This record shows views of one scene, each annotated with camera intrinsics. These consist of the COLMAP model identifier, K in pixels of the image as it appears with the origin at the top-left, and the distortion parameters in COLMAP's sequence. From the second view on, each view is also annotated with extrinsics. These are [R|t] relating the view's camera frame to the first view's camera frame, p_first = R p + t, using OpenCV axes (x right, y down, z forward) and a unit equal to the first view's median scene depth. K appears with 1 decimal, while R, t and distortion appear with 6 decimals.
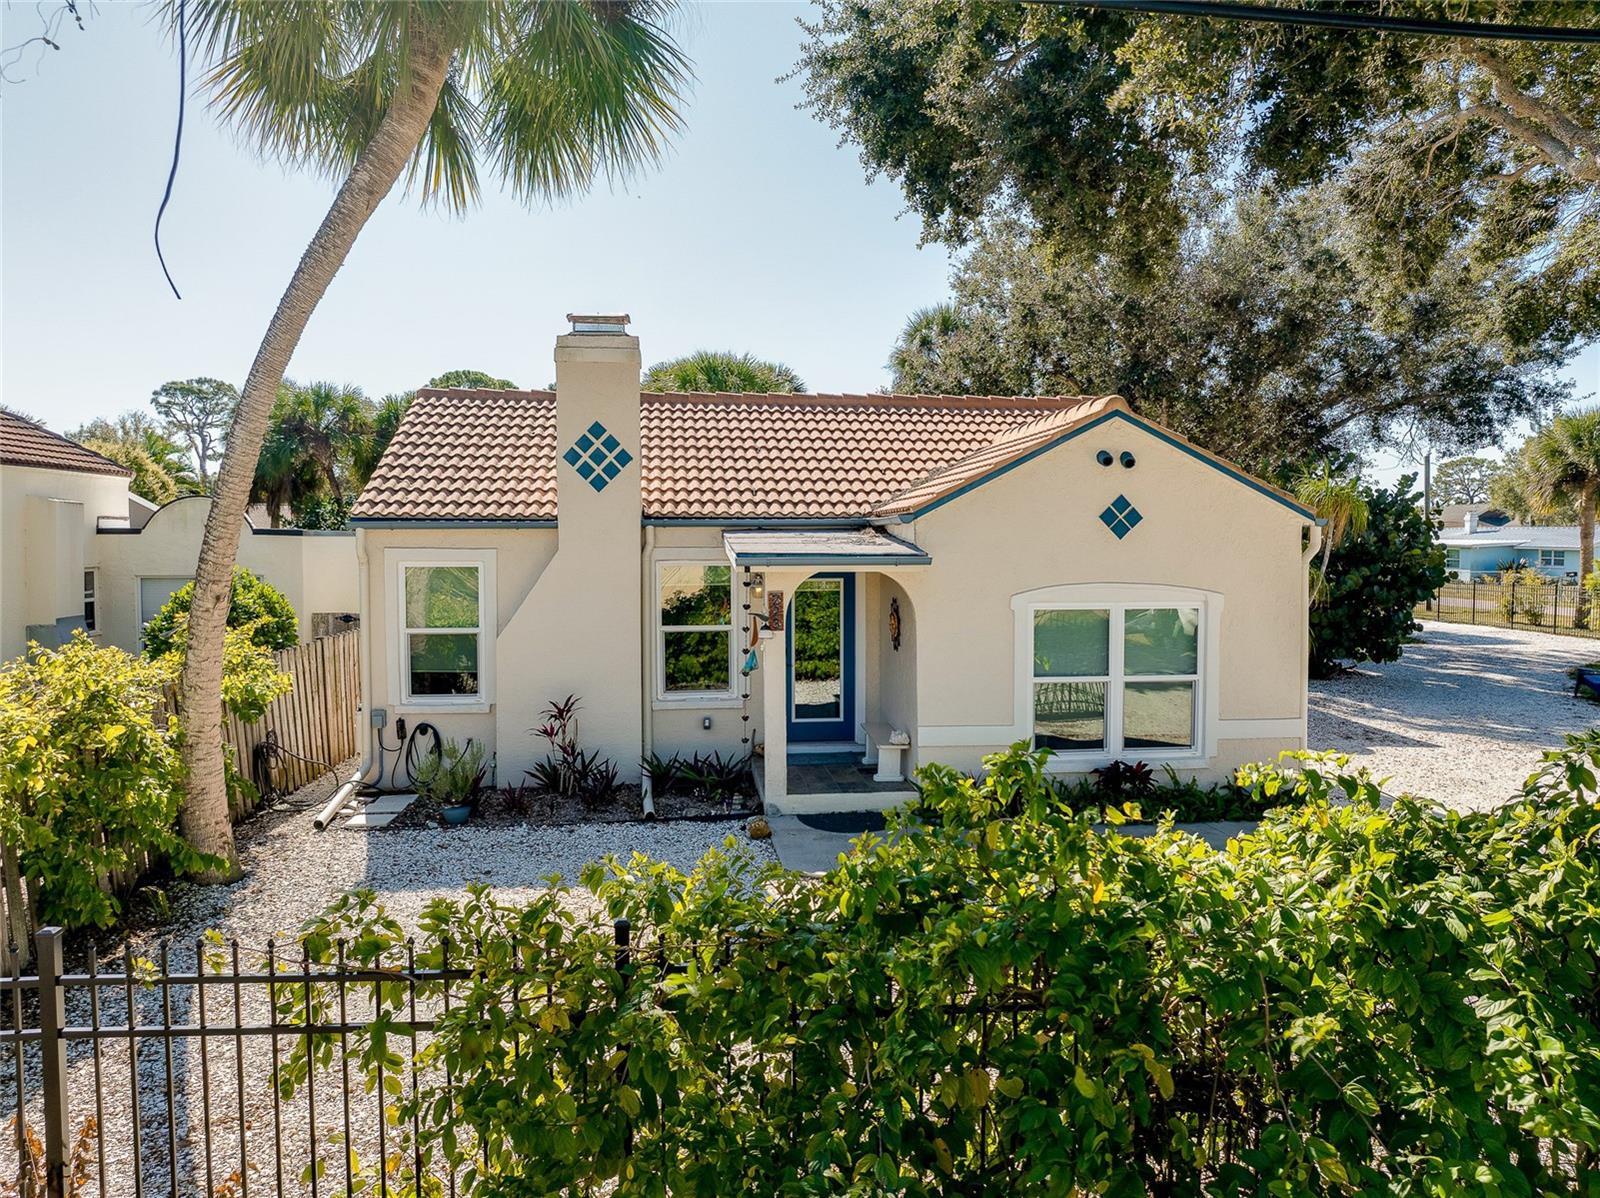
lens RADIAL K [[1125.3, 0, 798.3], [0, 1125.3, 584.8], [0, 0, 1]] dist [-0.029786, -0.001138]
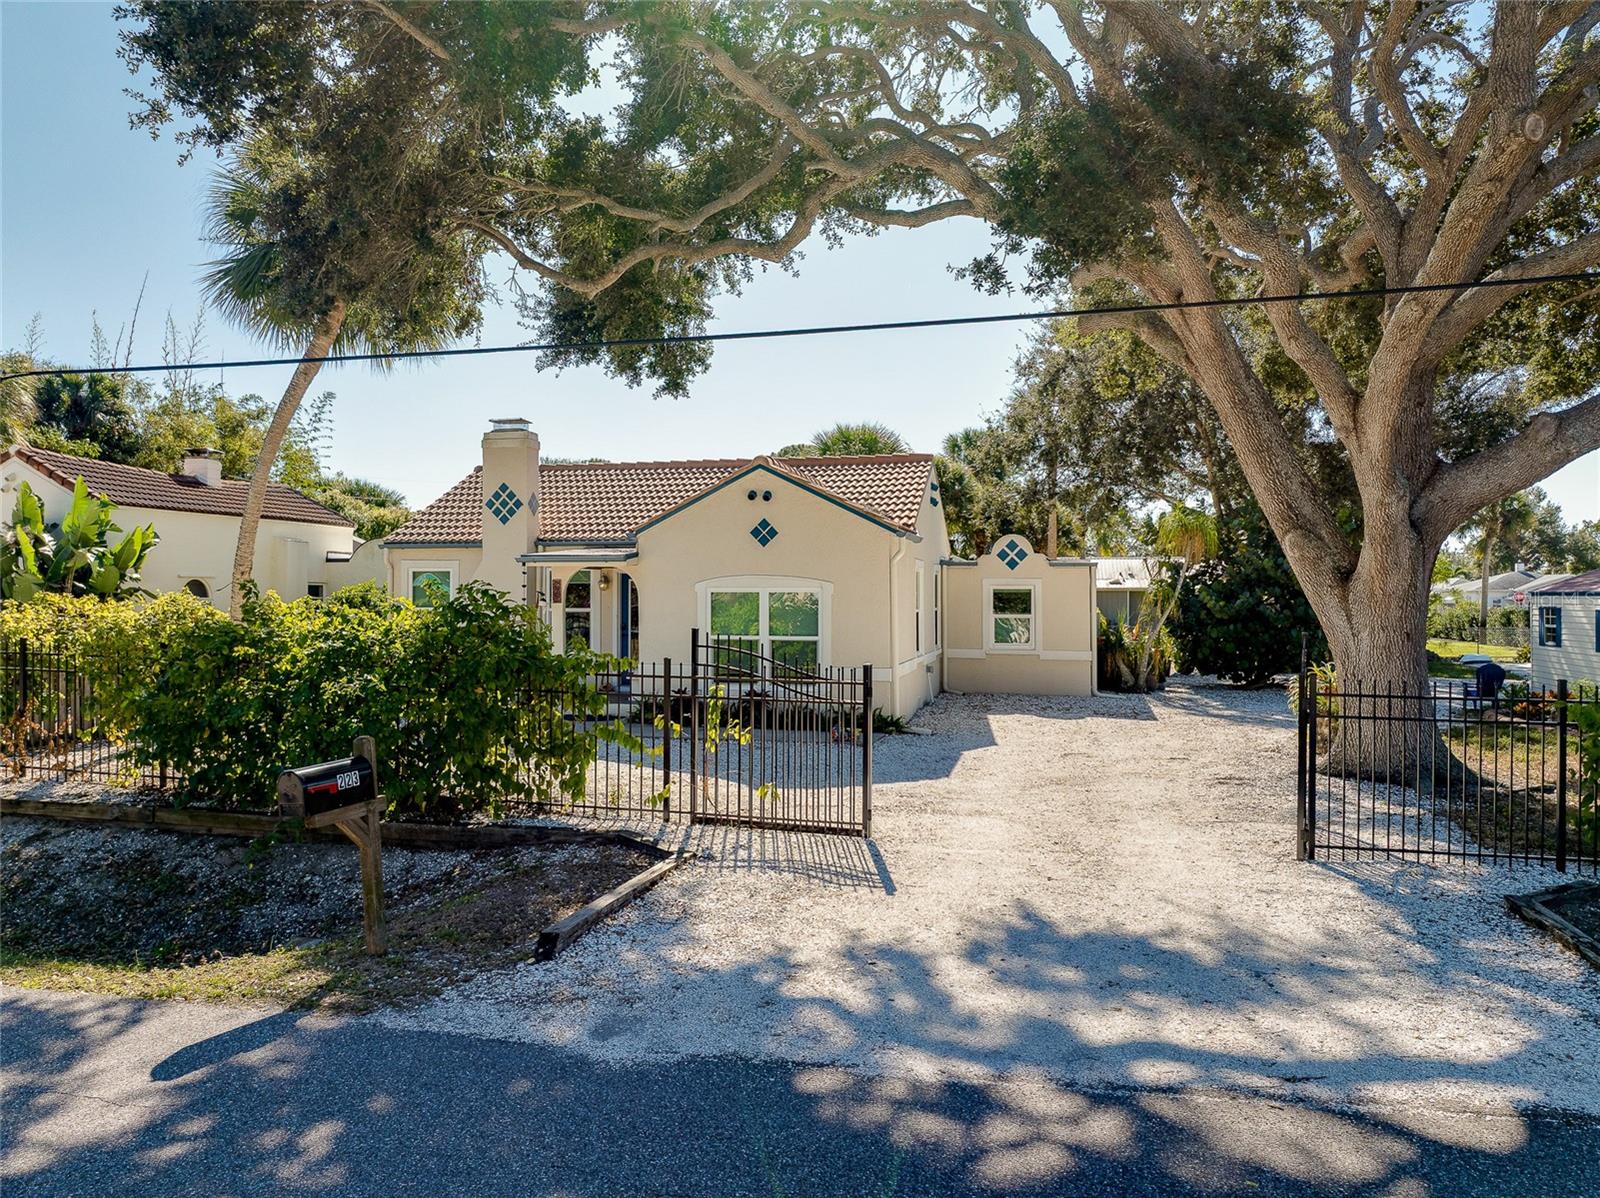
lens RADIAL K [[1123.9, 0, 805.2], [0, 1123.9, 595.4], [0, 0, 1]] dist [-0.042616, 0.000685]
pose [[0.943440, 0.002206, -0.331535, 0.778763], [-0.017715, 0.998885, -0.043767, 0.084781], [0.331069, 0.047165, 0.942427, -0.401693]]
